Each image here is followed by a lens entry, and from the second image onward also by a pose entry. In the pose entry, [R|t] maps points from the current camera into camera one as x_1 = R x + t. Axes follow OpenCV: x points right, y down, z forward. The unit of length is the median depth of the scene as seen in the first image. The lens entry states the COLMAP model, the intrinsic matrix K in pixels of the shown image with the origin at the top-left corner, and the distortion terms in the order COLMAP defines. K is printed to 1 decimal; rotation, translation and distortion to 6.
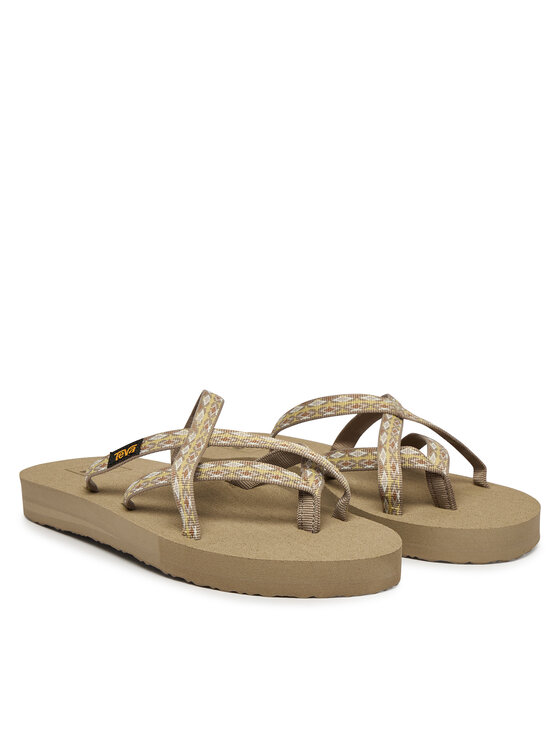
lens RADIAL K [[2196.0, 0, 280.1], [0, 2196.0, 372.8], [0, 0, 1]] dist [-0.706189, 0.000000]
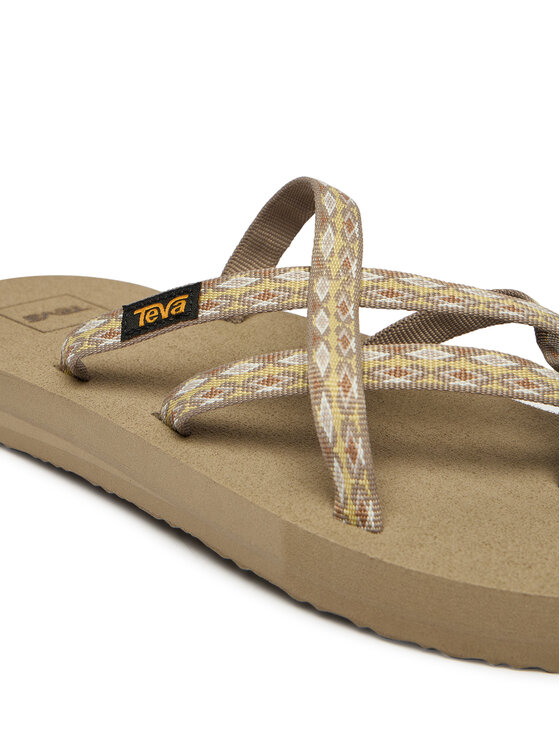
lens RADIAL K [[1356.6, 0, 280.2], [0, 1356.6, 373.3], [0, 0, 1]] dist [-0.048840, 0.000000]
pose [[0.967448, -0.028651, 0.251442, -0.123849], [-0.029277, 0.974228, 0.223657, -0.018485], [-0.251370, -0.223738, 0.941676, 0.720438]]
